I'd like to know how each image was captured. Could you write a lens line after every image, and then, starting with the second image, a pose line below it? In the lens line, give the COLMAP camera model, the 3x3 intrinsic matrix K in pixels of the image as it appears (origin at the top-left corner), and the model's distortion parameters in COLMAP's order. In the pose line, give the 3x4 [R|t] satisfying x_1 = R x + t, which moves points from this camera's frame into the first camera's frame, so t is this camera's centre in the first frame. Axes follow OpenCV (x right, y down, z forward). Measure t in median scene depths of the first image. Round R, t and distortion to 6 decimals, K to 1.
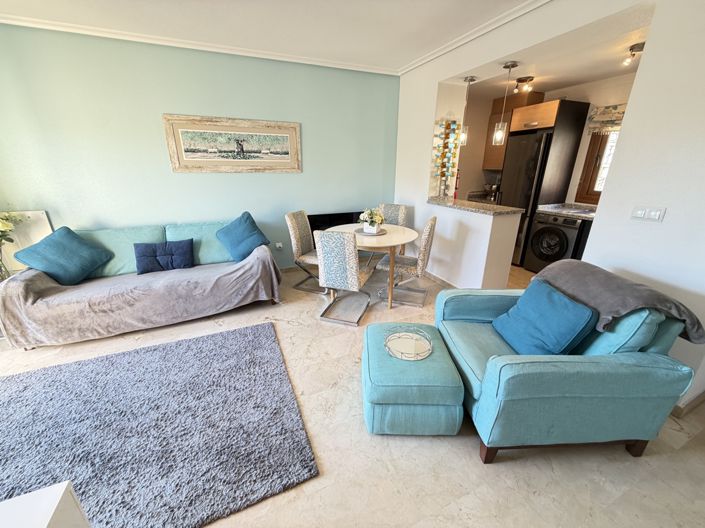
lens RADIAL K [[278.9, 0, 353.0], [0, 278.9, 264.2], [0, 0, 1]] dist [-0.000029, -0.000316]
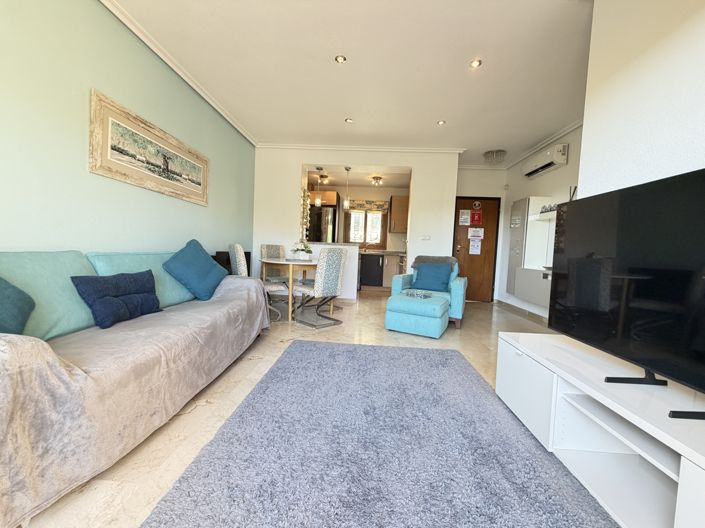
lens RADIAL K [[278.9, 0, 352.7], [0, 278.9, 263.6], [0, 0, 1]] dist [-0.000029, -0.000316]
pose [[0.448223, -0.022360, 0.893642, -0.851971], [0.260588, 0.959536, -0.106694, 0.083496], [-0.855096, 0.280695, 0.435913, 0.246851]]
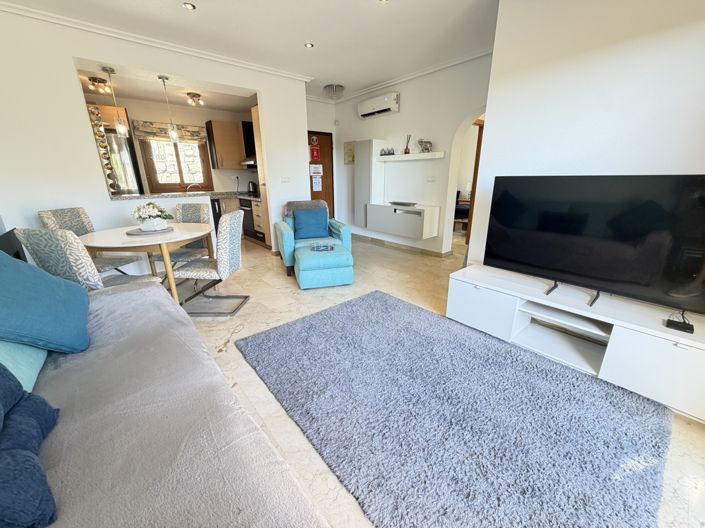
lens RADIAL K [[278.9, 0, 351.2], [0, 278.9, 263.8], [0, 0, 1]] dist [-0.000029, -0.000316]
pose [[-0.283468, -0.283903, 0.915994, -0.820313], [0.331662, 0.867207, 0.371420, -0.130718], [-0.899803, 0.409086, -0.151665, 0.579077]]
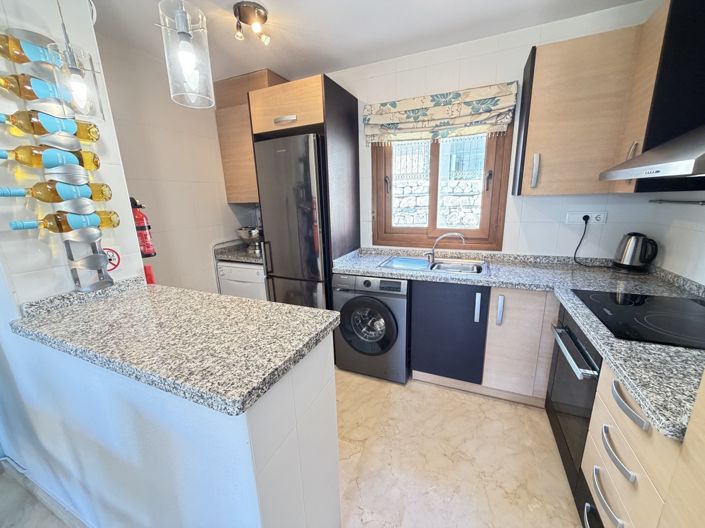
lens RADIAL K [[278.9, 0, 351.9], [0, 278.9, 265.7], [0, 0, 1]] dist [-0.000029, -0.000316]
pose [[0.730704, -0.182567, 0.657831, 0.359046], [0.257846, 0.966012, -0.018314, -0.202958], [-0.632129, 0.183002, 0.752943, 0.622117]]
